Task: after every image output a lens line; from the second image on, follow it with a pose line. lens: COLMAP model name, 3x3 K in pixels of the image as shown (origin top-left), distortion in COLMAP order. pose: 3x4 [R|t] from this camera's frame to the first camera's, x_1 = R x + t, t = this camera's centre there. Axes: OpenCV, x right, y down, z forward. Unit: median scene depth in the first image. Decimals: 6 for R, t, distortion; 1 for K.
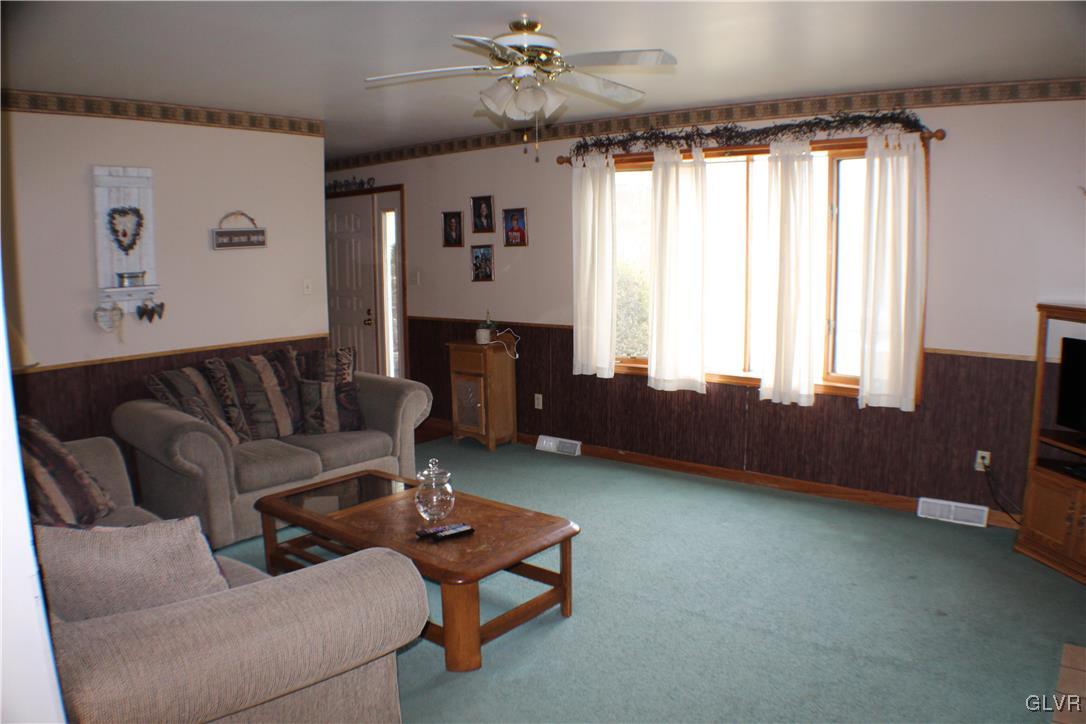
lens RADIAL K [[778.5, 0, 543.0], [0, 778.5, 362.0], [0, 0, 1]] dist [-0.206210, 0.073867]
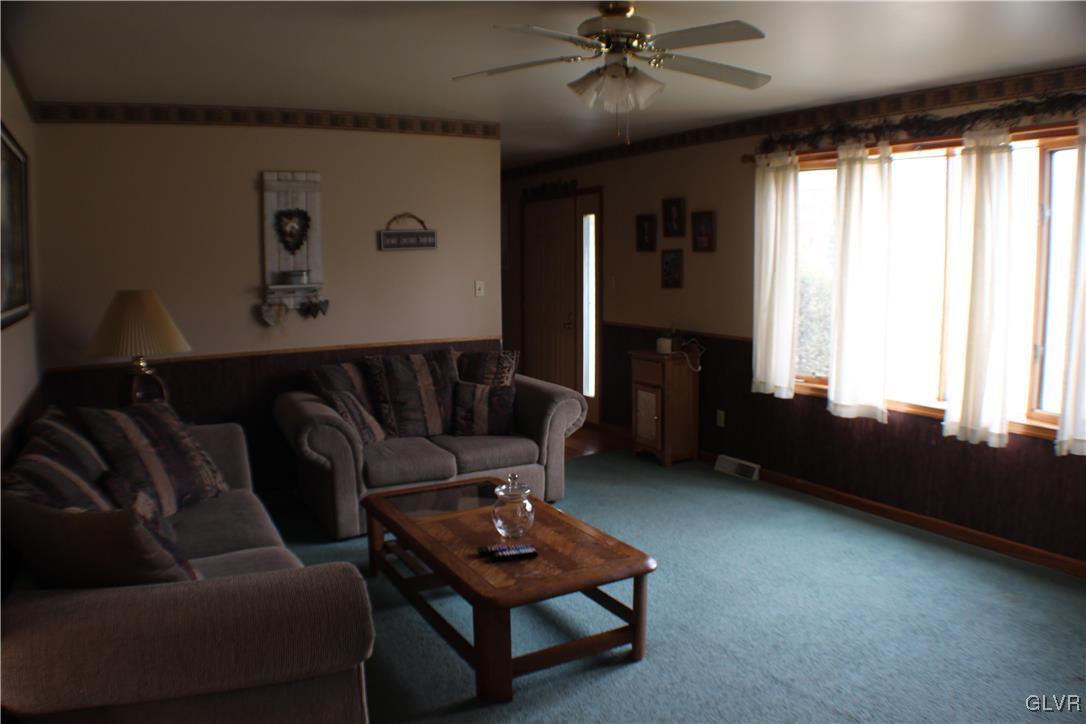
lens RADIAL K [[778.5, 0, 543.0], [0, 778.5, 362.0], [0, 0, 1]] dist [-0.206210, 0.073867]
pose [[0.935169, 0.051441, -0.350447, 0.147756], [-0.053187, 0.998574, 0.004646, -0.012274], [0.350186, 0.014294, 0.936571, 0.077904]]
